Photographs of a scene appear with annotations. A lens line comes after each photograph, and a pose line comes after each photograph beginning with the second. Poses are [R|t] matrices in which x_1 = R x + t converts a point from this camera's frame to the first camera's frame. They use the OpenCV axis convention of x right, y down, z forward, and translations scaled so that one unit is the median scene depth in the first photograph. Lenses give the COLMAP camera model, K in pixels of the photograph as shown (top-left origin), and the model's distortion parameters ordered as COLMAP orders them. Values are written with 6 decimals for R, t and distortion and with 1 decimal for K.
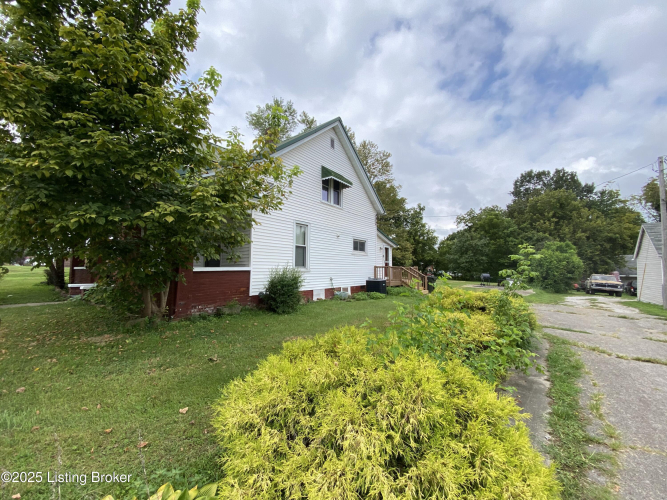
lens RADIAL K [[267.1, 0, 333.5], [0, 267.1, 250.0], [0, 0, 1]] dist [-0.000415, -0.013736]
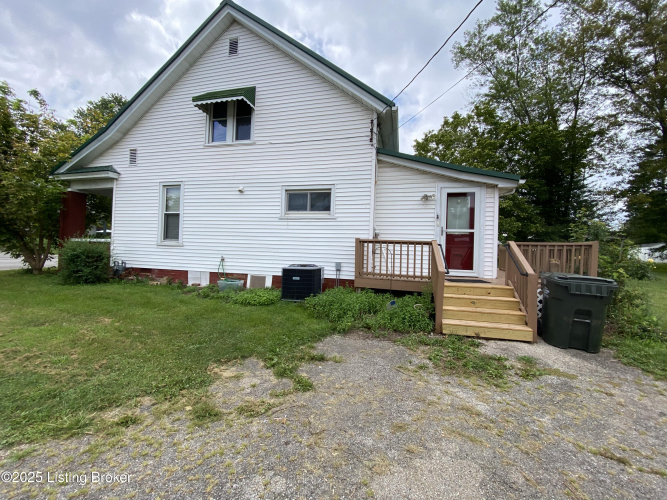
lens RADIAL K [[267.1, 0, 333.5], [0, 267.1, 250.0], [0, 0, 1]] dist [-0.000415, -0.013736]
pose [[0.371917, -0.001721, -0.928265, 0.668166], [0.031845, 0.999433, 0.010906, 0.084378], [0.927720, -0.033617, 0.371761, 0.968577]]
